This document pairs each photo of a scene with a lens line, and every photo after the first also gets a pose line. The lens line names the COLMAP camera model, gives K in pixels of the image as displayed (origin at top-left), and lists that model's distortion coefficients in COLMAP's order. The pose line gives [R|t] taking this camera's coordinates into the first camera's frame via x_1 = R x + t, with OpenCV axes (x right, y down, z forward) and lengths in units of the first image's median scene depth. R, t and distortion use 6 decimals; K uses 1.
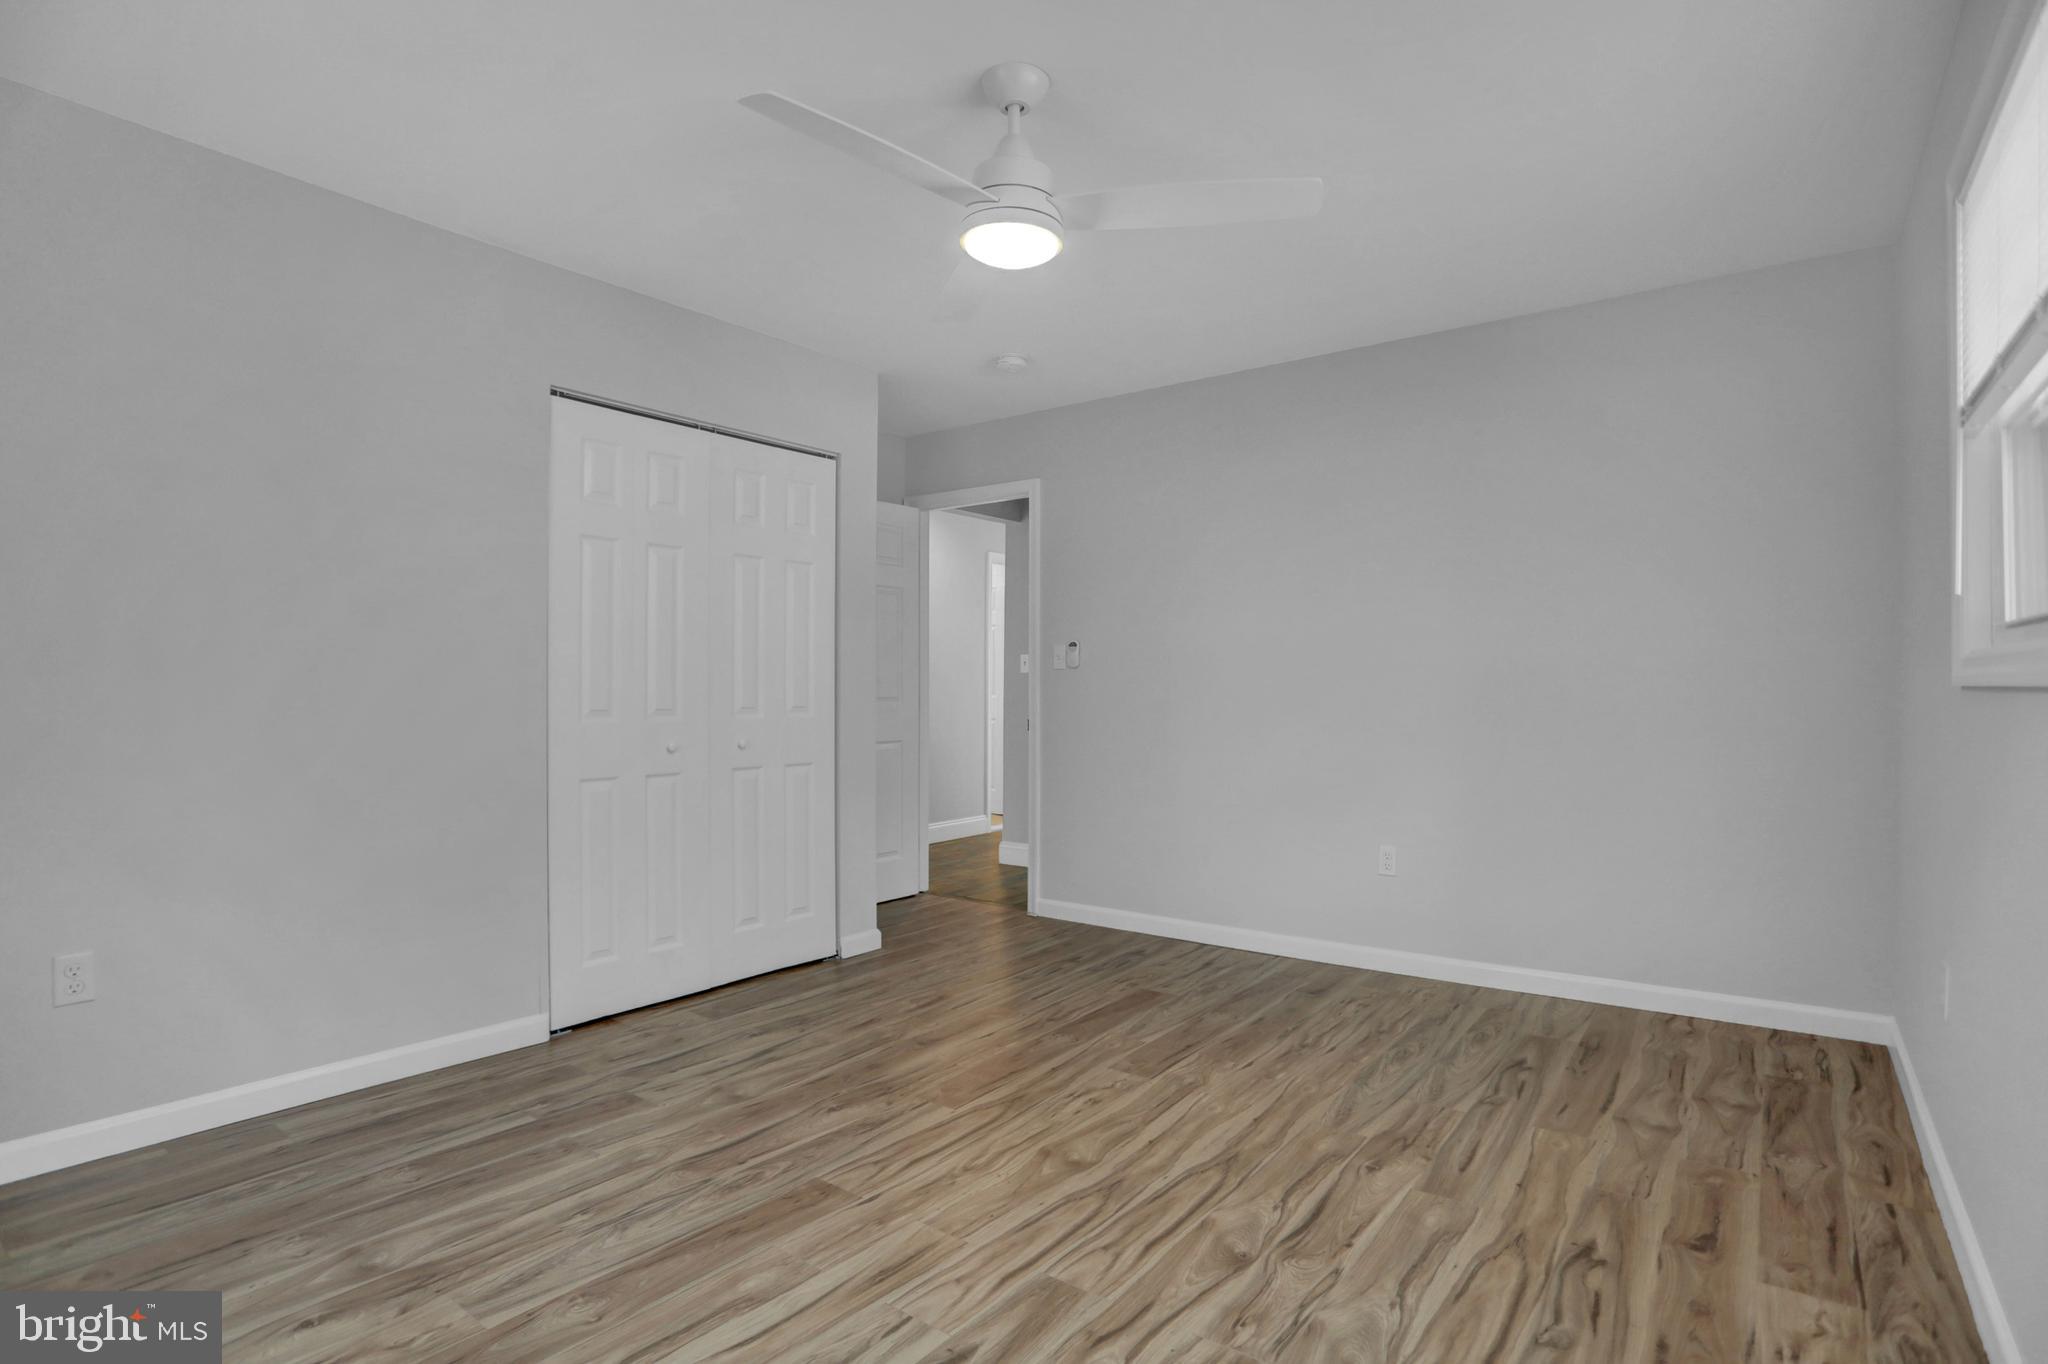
lens RADIAL K [[996.0, 0, 1021.7], [0, 996.0, 678.1], [0, 0, 1]] dist [-0.069685, 0.028986]
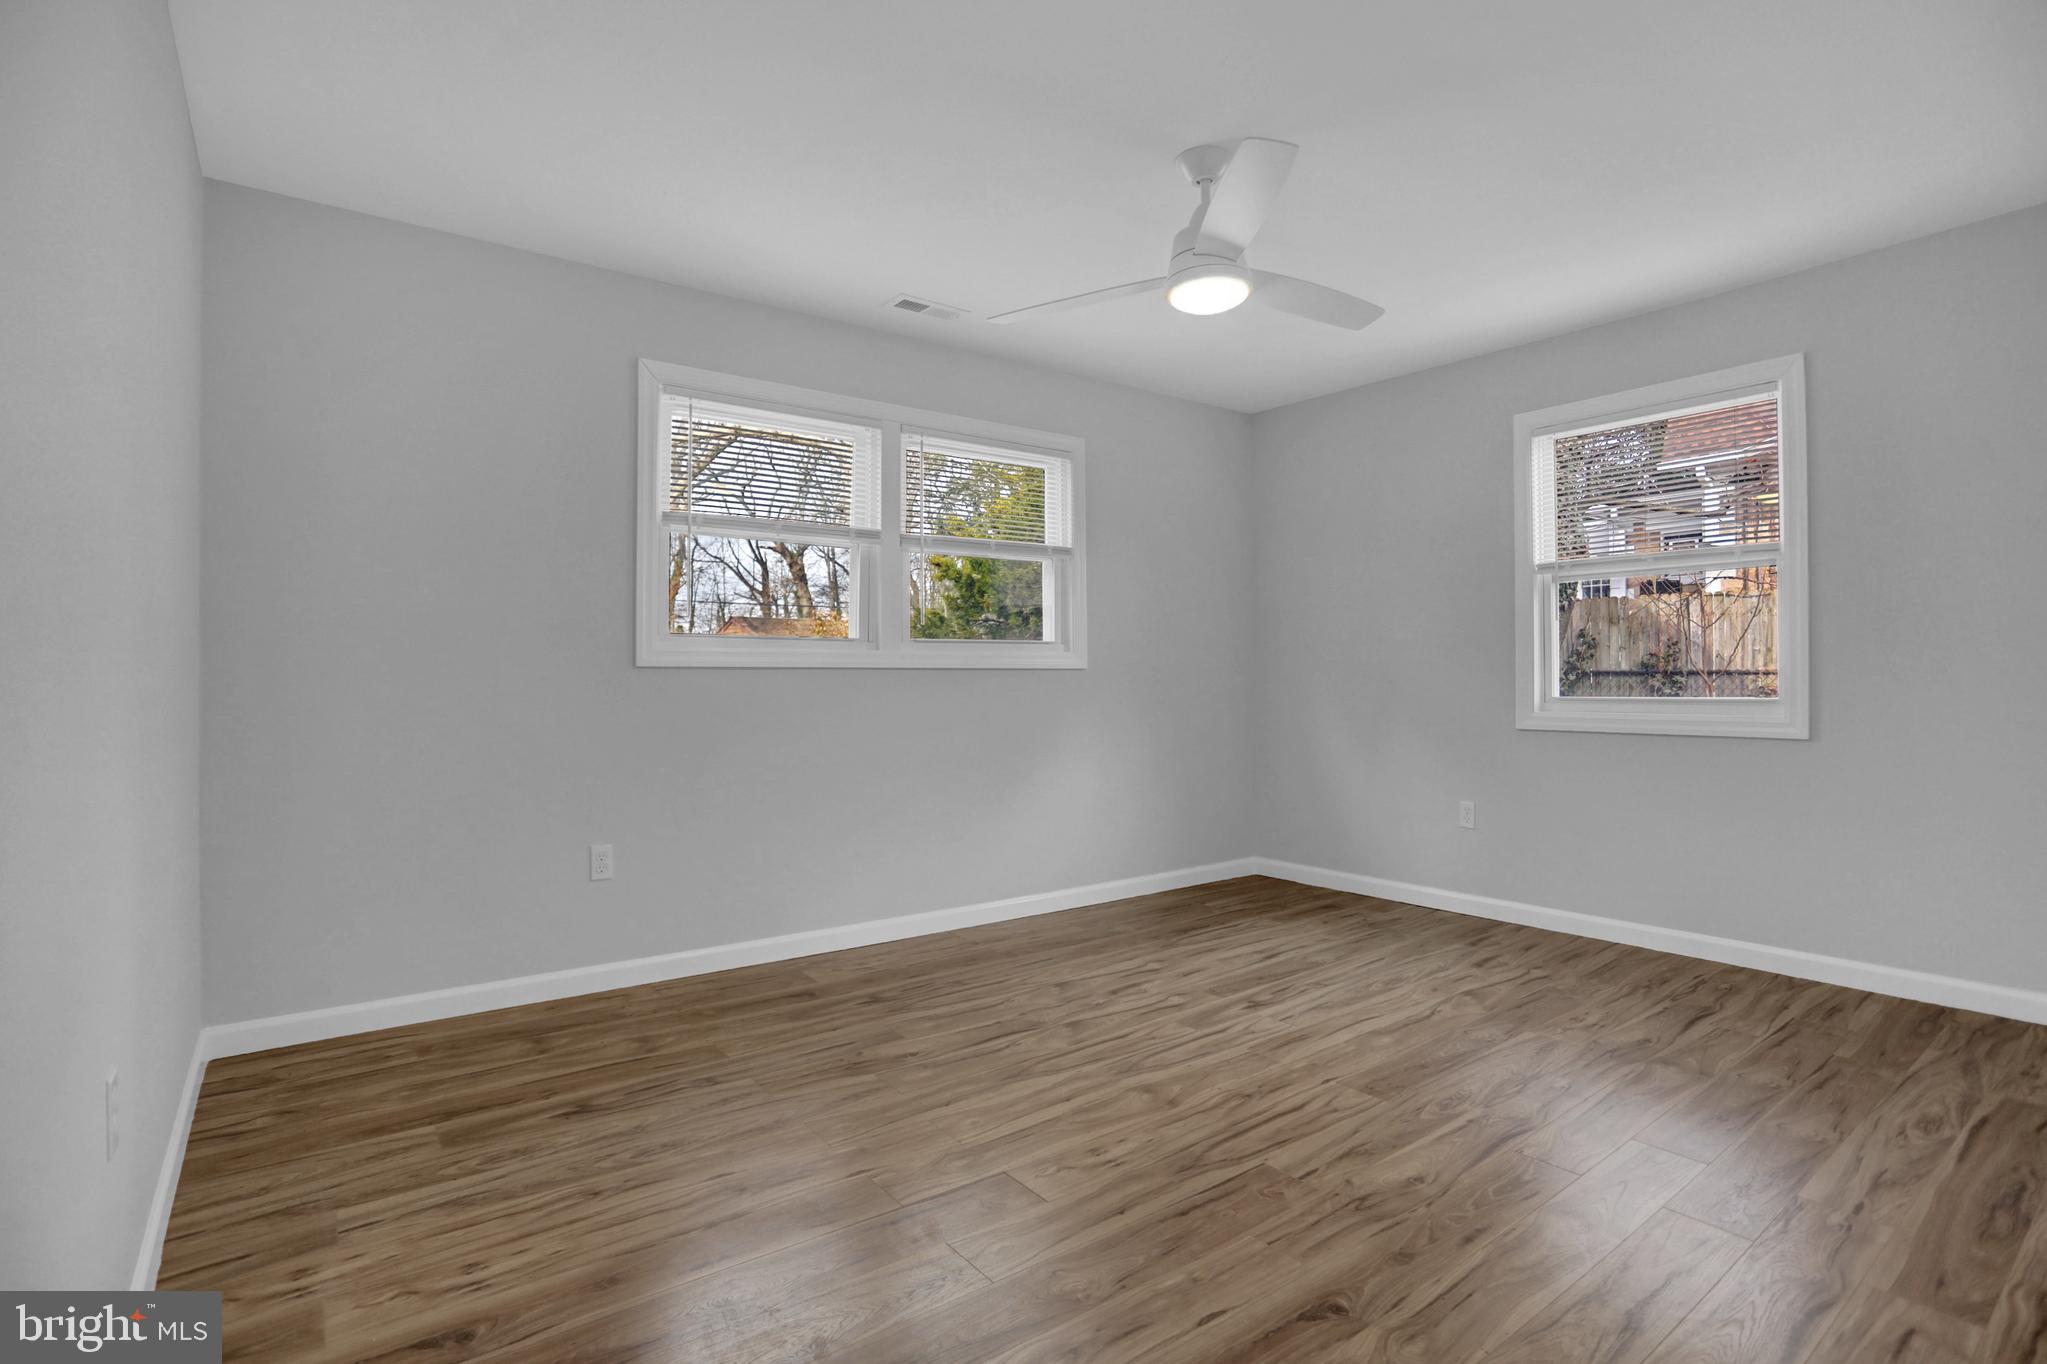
lens RADIAL K [[995.5, 0, 1021.2], [0, 995.5, 678.1], [0, 0, 1]] dist [-0.069685, 0.028986]
pose [[-0.963470, 0.003267, 0.267795, -0.103223], [0.001078, 0.999965, -0.008321, 0.036009], [-0.267813, -0.007728, -0.963440, 2.064457]]
